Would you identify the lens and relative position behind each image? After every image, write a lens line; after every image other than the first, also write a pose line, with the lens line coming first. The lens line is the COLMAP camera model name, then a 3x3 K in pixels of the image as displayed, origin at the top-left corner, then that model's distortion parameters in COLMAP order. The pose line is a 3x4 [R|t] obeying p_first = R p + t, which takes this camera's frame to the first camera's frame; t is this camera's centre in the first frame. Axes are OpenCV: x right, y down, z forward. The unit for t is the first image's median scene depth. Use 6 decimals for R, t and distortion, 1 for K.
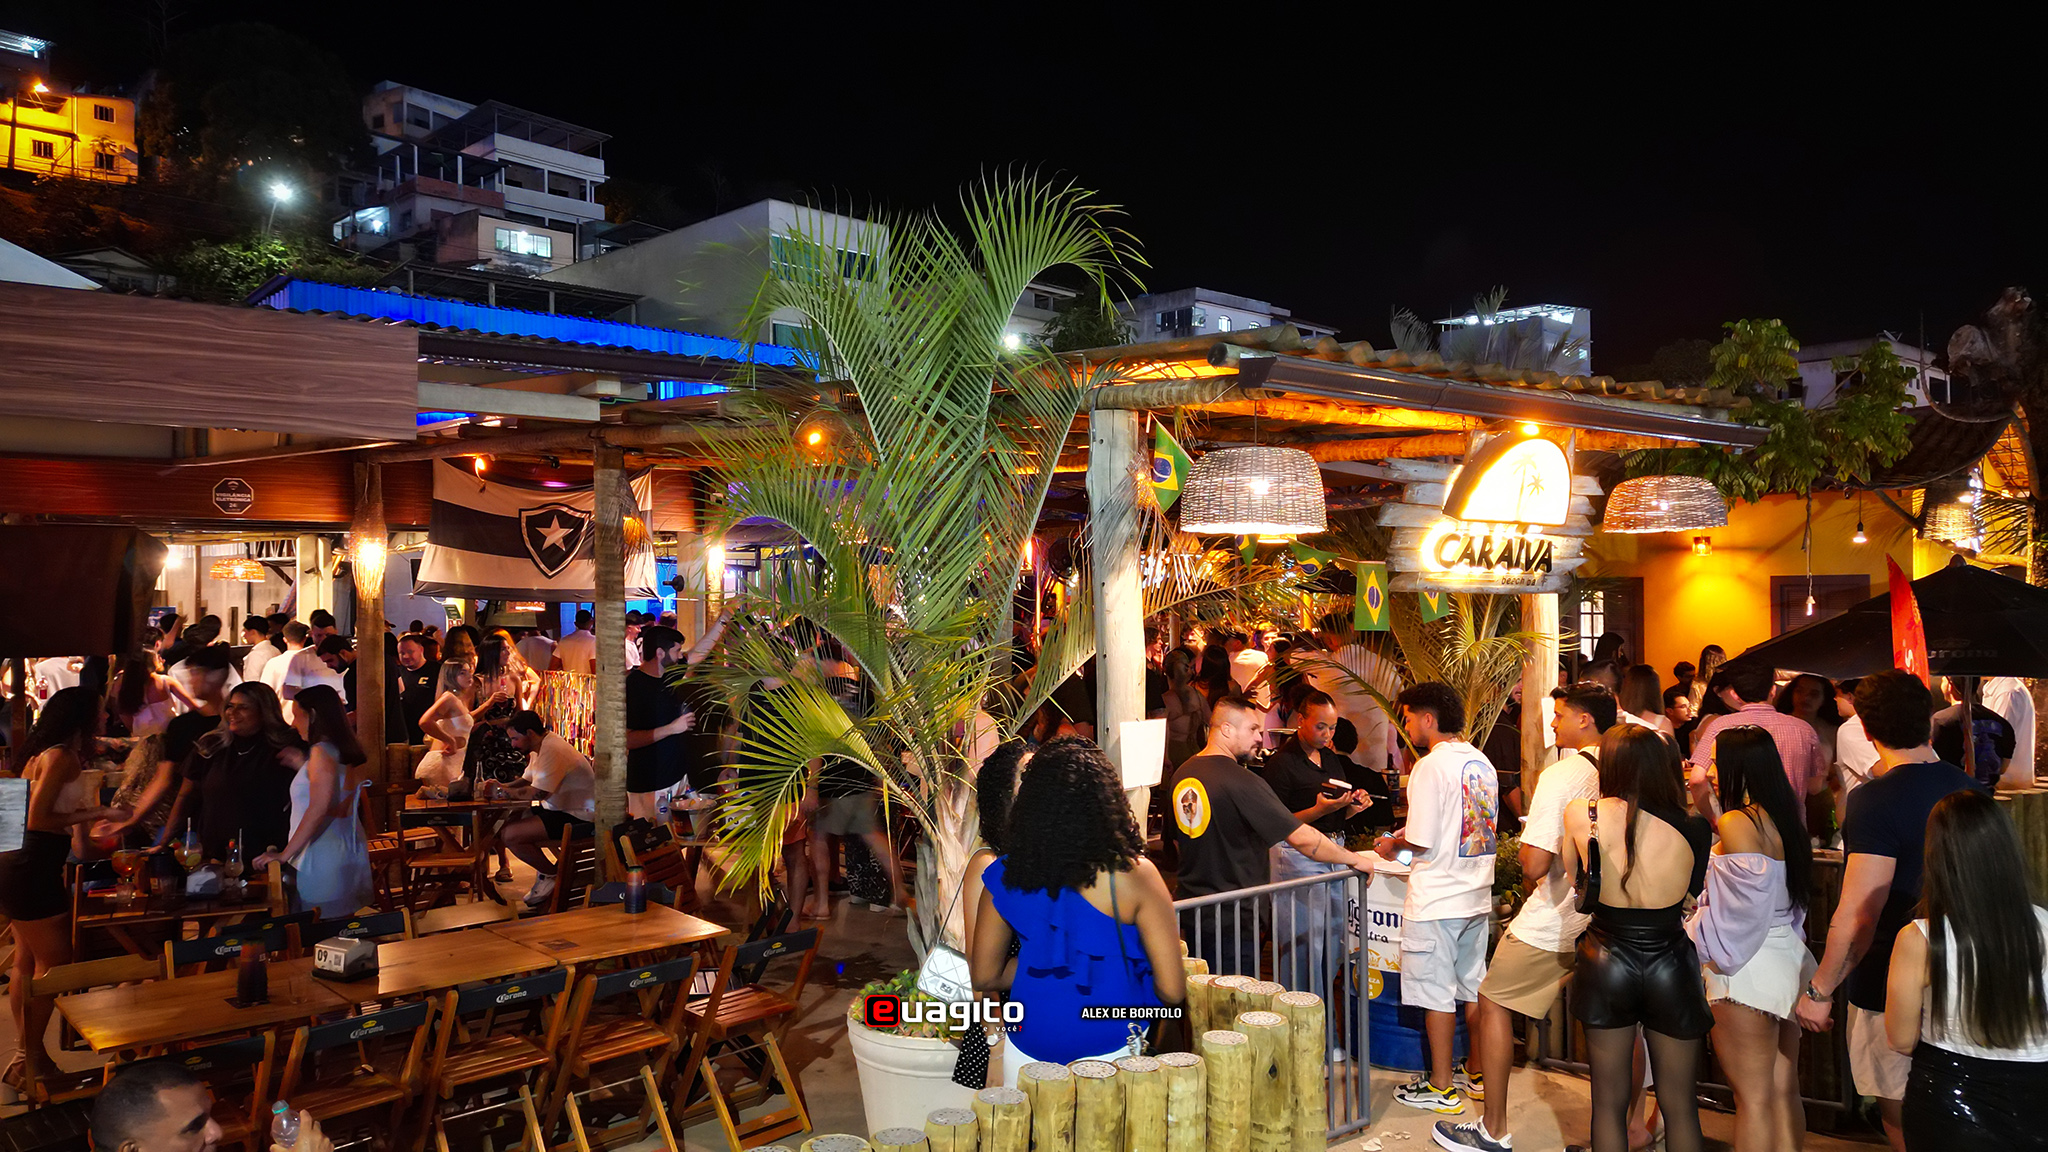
lens RADIAL K [[1437.7, 0, 1027.7], [0, 1437.7, 569.9], [0, 0, 1]] dist [0.080887, -0.083703]
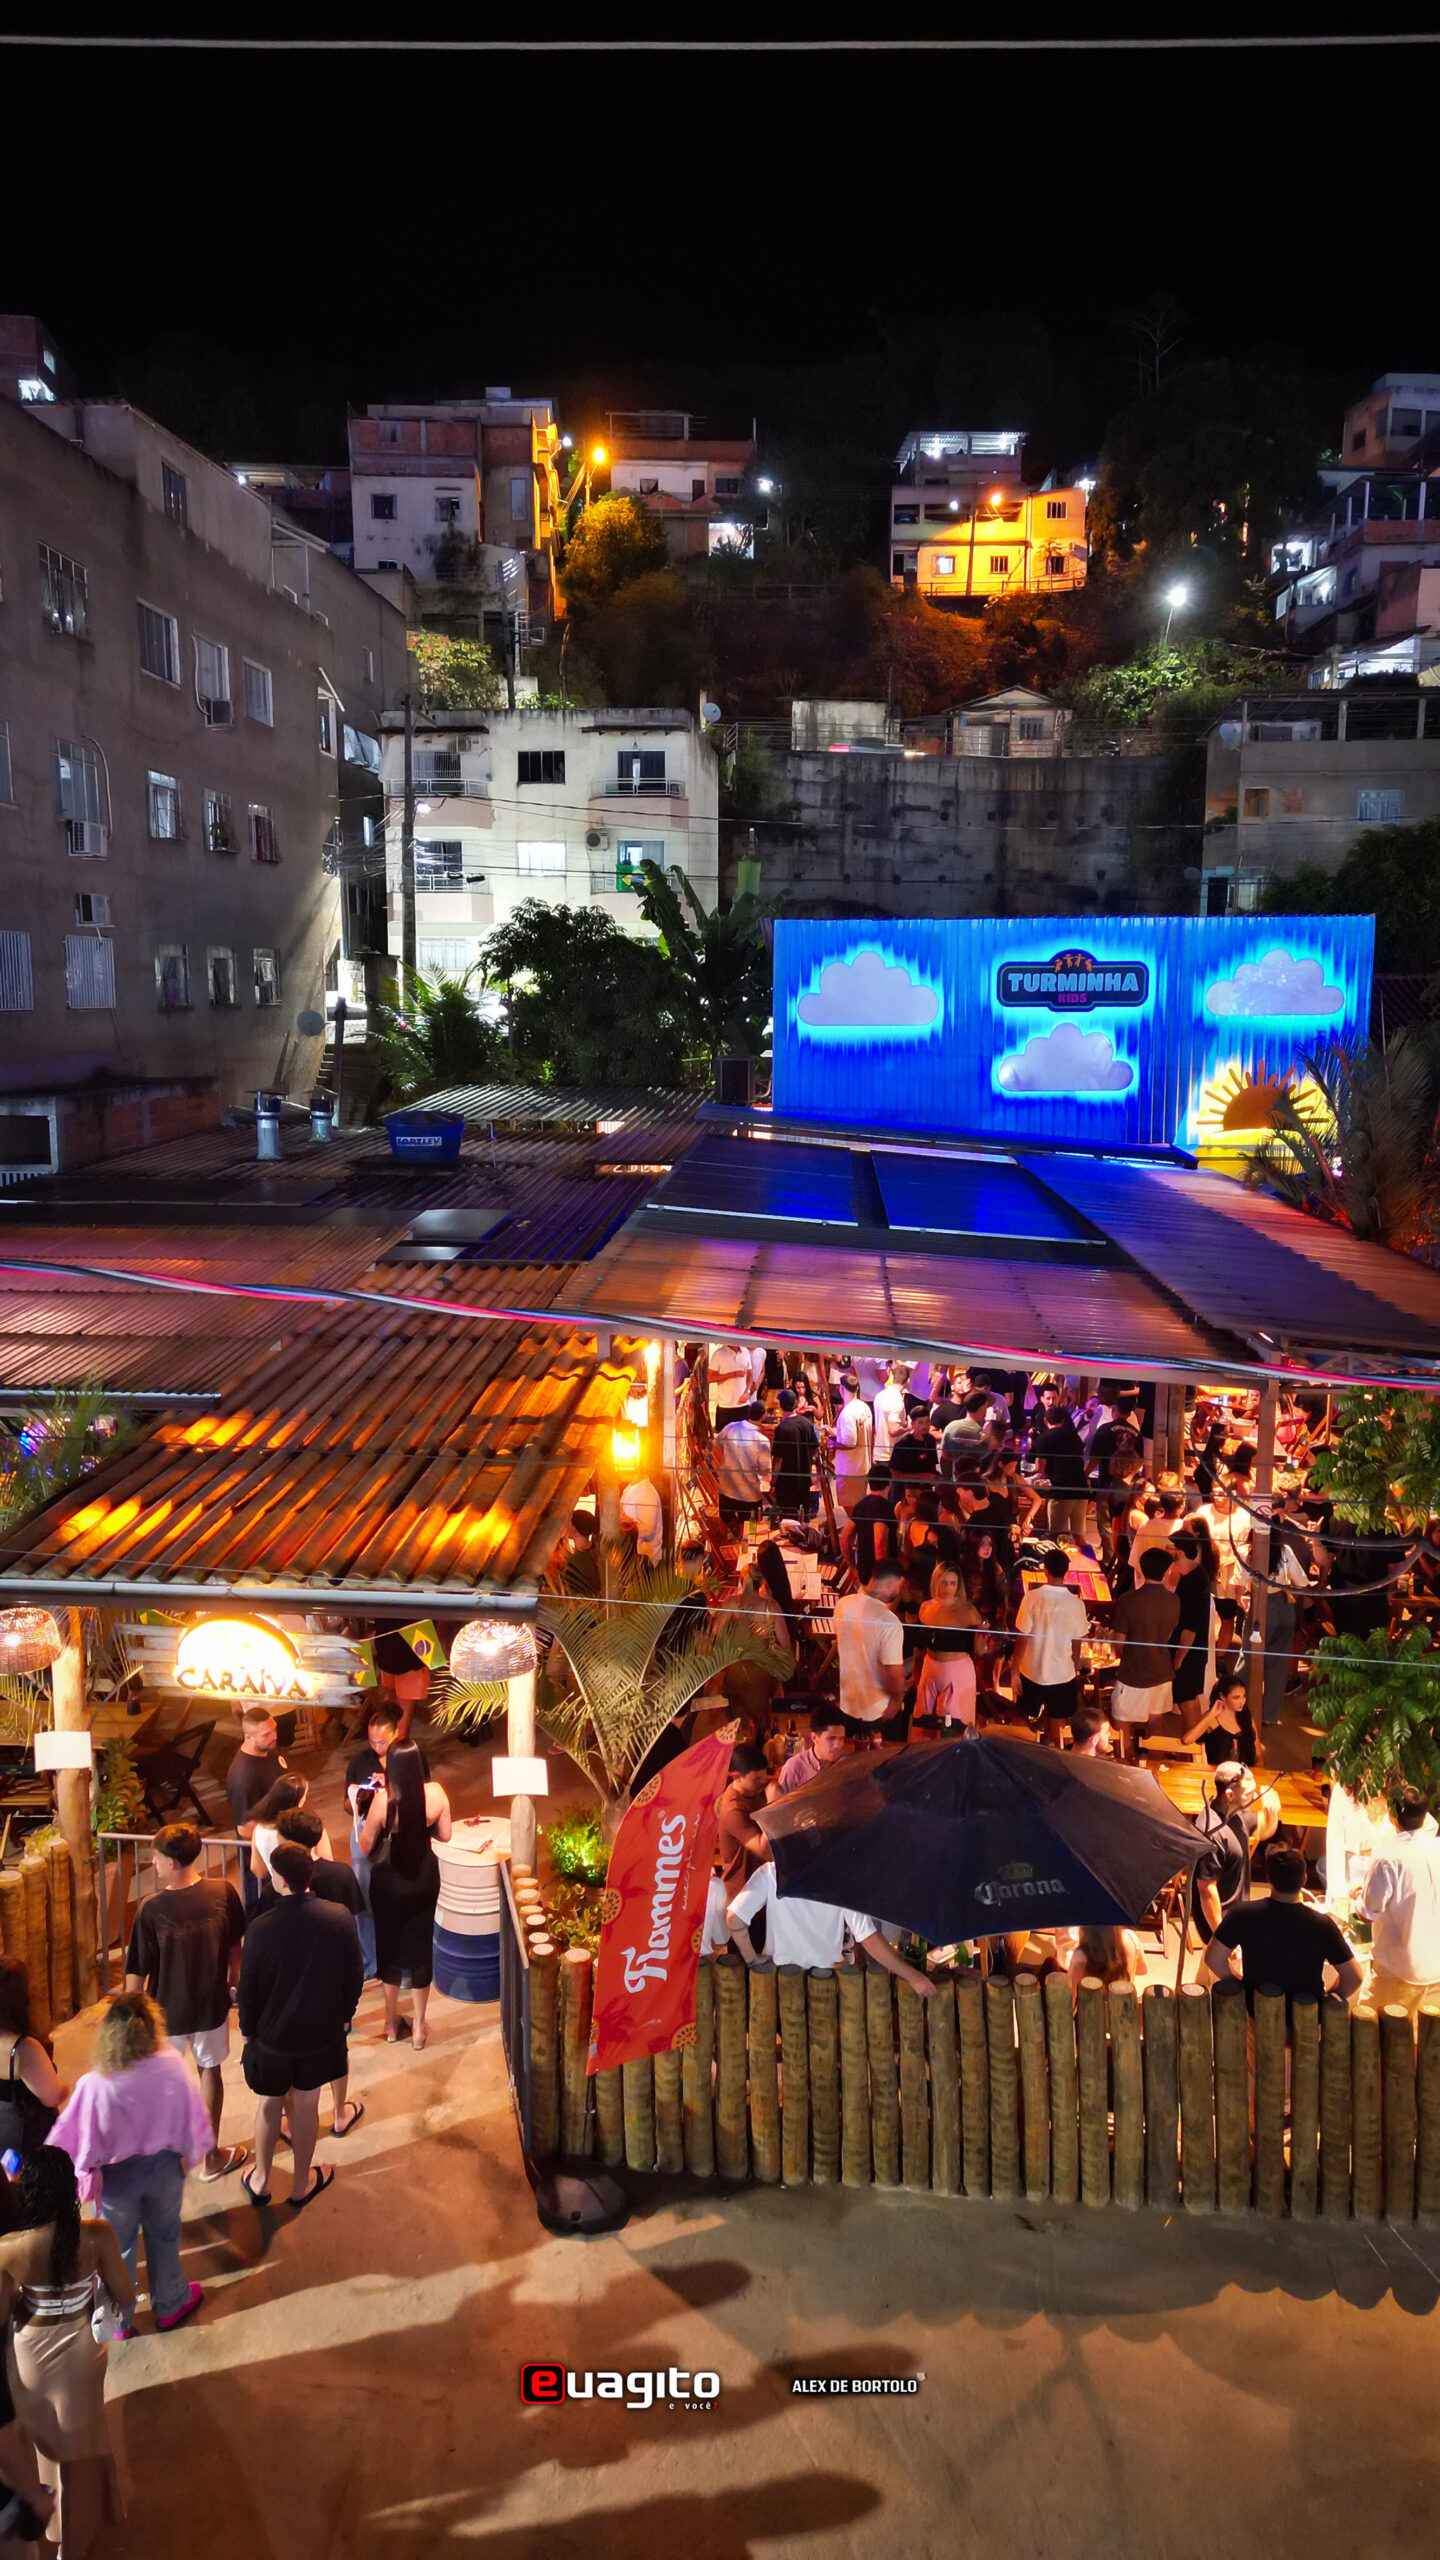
lens RADIAL K [[1797.2, 0, 718.2], [0, 1797.2, 1264.5], [0, 0, 1]] dist [0.080887, -0.083703]
pose [[0.687691, 0.120405, -0.715950, 1.027731], [0.005592, 0.985244, 0.171064, -0.396271], [0.725982, -0.121643, 0.676870, 0.083457]]
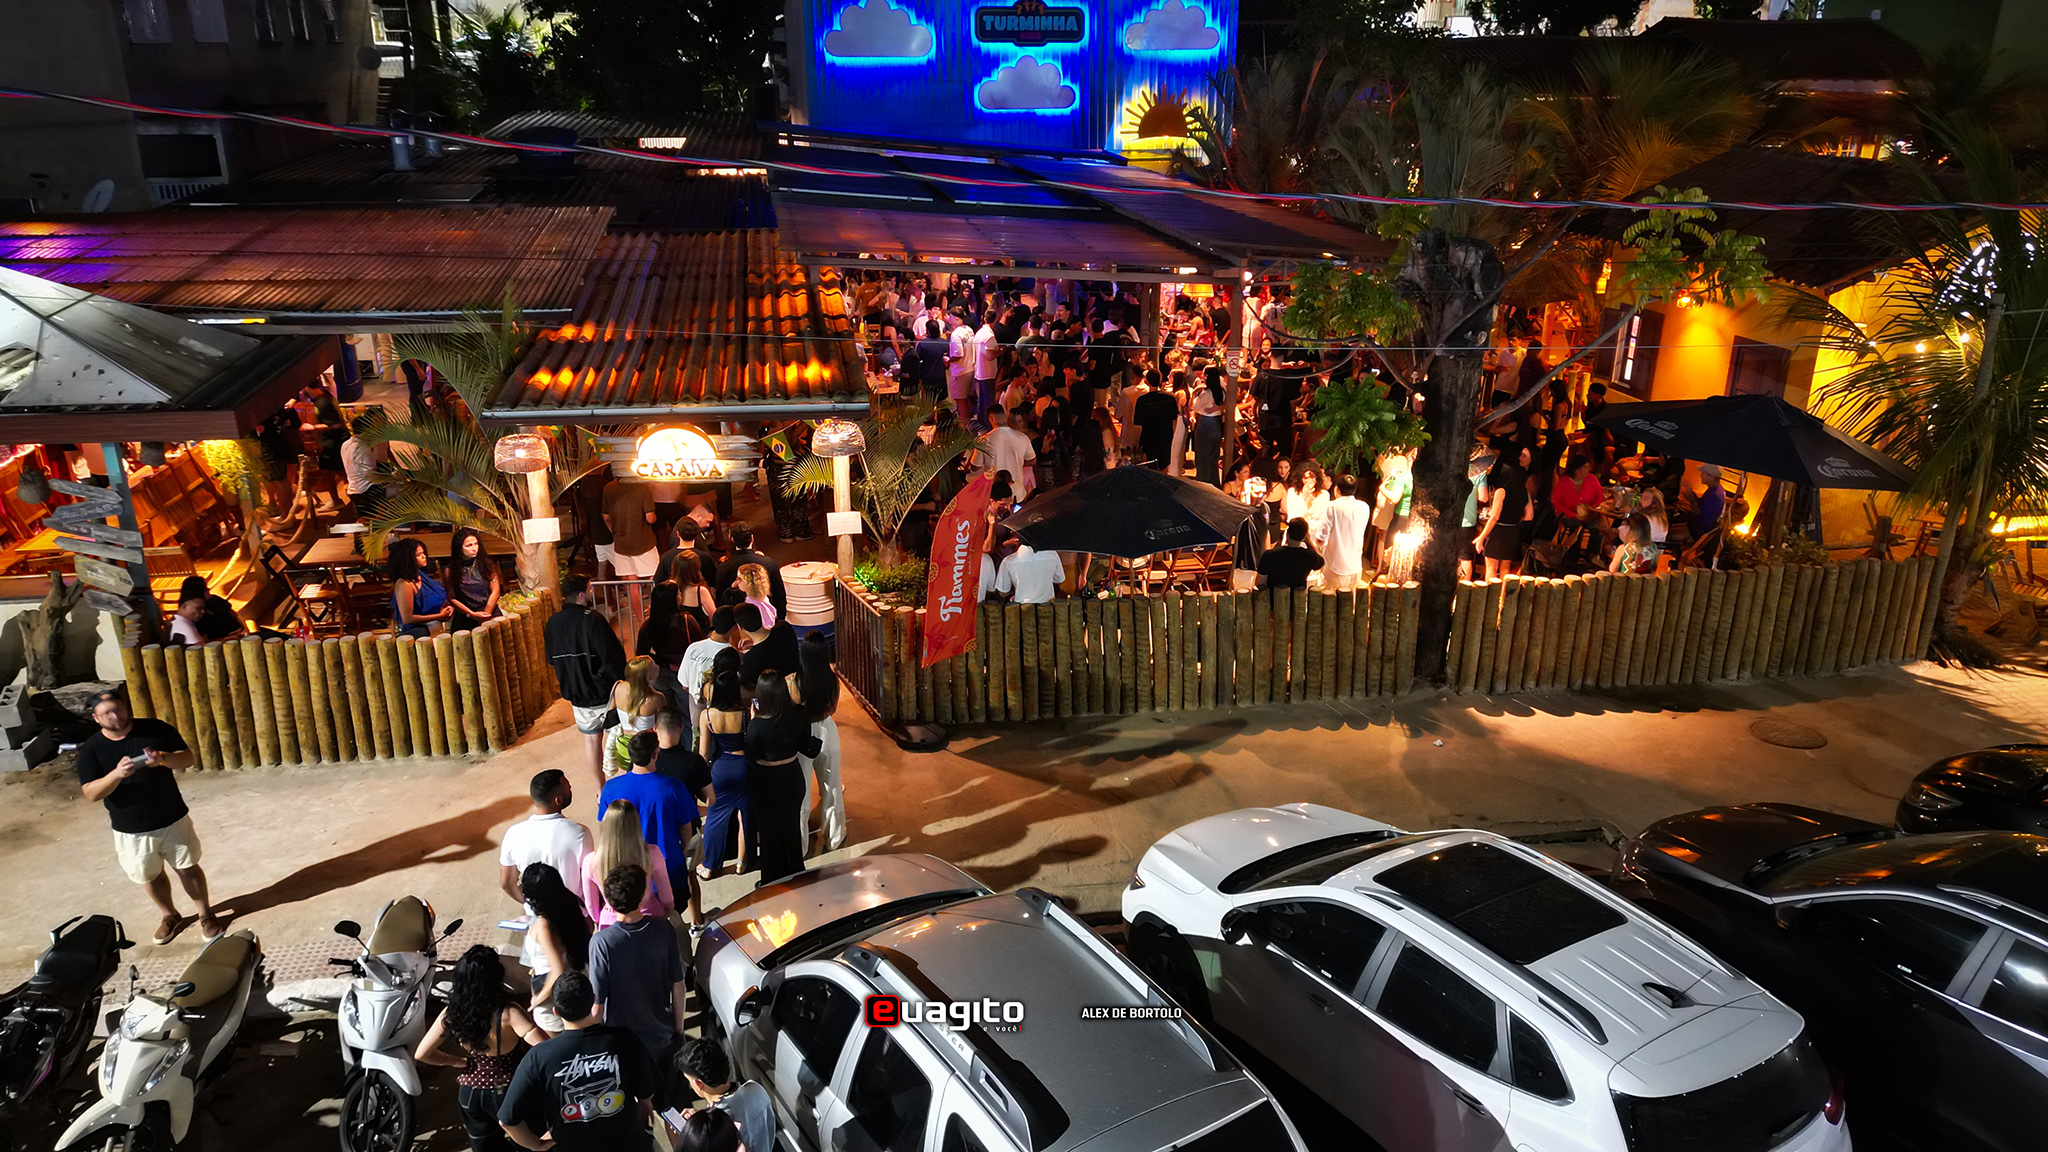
lens RADIAL K [[1437.7, 0, 1029.5], [0, 1437.7, 576.3], [0, 0, 1]] dist [0.080887, -0.083703]
pose [[0.844840, 0.195434, -0.498048, 1.074467], [0.000617, 0.930540, 0.366190, -0.379696], [0.535019, -0.309679, 0.786037, -0.319135]]
